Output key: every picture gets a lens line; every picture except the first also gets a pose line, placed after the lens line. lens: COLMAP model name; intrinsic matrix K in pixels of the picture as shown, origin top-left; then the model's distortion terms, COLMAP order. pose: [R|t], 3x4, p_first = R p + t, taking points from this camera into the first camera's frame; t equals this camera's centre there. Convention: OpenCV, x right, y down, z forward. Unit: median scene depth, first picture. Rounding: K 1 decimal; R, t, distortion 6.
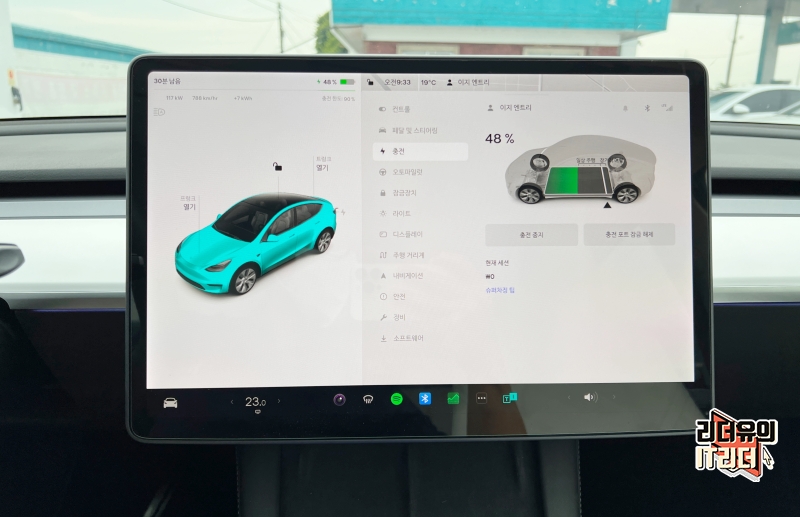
lens RADIAL K [[609.4, 0, 400.0], [0, 609.4, 258.5], [0, 0, 1]] dist [0.057334, -0.062270]
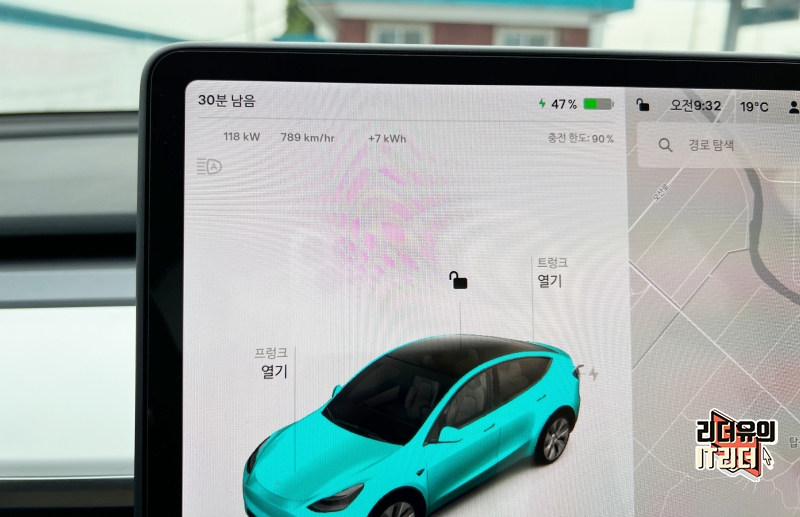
lens RADIAL K [[594.3, 0, 424.0], [0, 594.3, 244.8], [0, 0, 1]] dist [-0.008910, -0.005592]
pose [[0.999325, 0.000348, 0.036740, -0.243923], [0.000320, 0.999835, -0.018174, -0.169409], [-0.036740, 0.018174, 0.999160, 0.540168]]
